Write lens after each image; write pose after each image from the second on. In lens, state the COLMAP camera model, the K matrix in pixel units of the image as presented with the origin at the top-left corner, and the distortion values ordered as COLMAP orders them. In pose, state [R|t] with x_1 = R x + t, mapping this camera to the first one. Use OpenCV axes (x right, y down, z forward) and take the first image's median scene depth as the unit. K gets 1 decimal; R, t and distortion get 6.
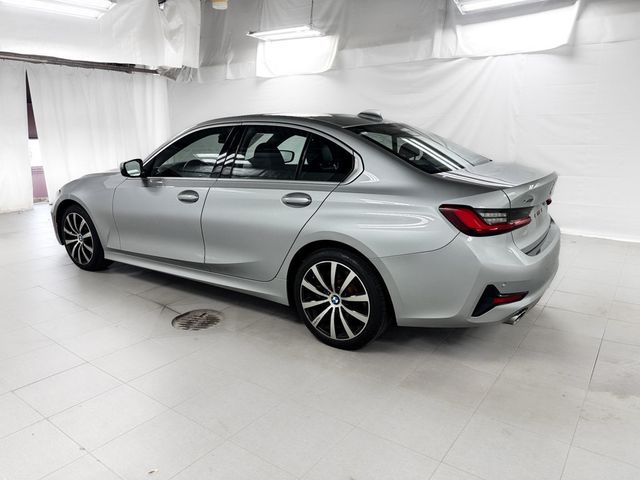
lens RADIAL K [[454.4, 0, 318.1], [0, 454.4, 241.6], [0, 0, 1]] dist [0.038356, -0.038614]
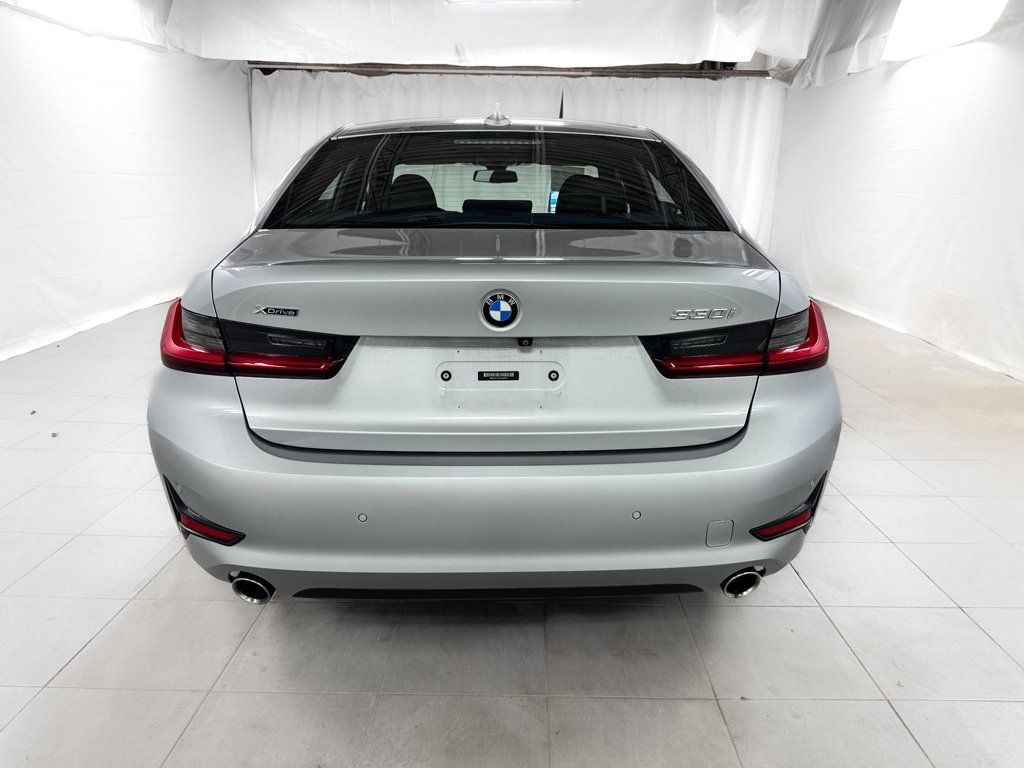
lens RADIAL K [[727.0, 0, 515.2], [0, 727.0, 385.2], [0, 0, 1]] dist [0.038356, -0.038614]
pose [[0.586669, 0.232124, -0.775846, 0.435380], [-0.210114, 0.968862, 0.130991, -0.059772], [0.782094, 0.086168, 0.617174, 0.315150]]
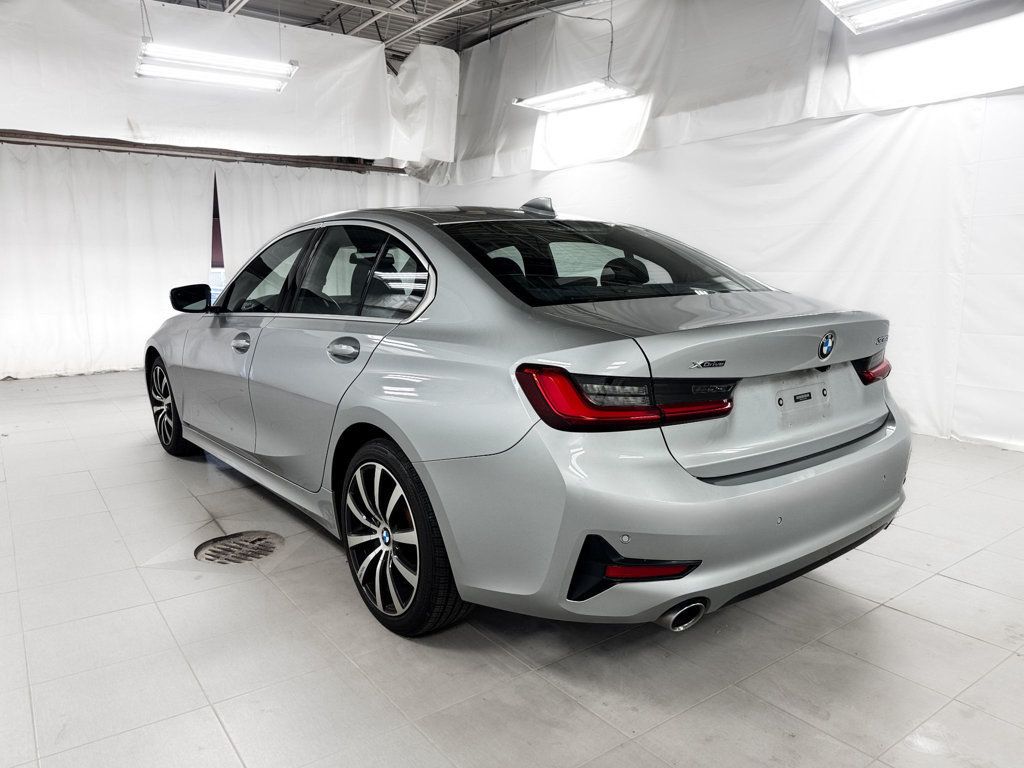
lens RADIAL K [[727.0, 0, 517.1], [0, 727.0, 387.1], [0, 0, 1]] dist [0.038356, -0.038614]
pose [[0.953790, 0.050492, -0.296200, 0.208677], [-0.072899, 0.995213, -0.065091, -0.001309], [0.291496, 0.083676, 0.952905, 0.100614]]
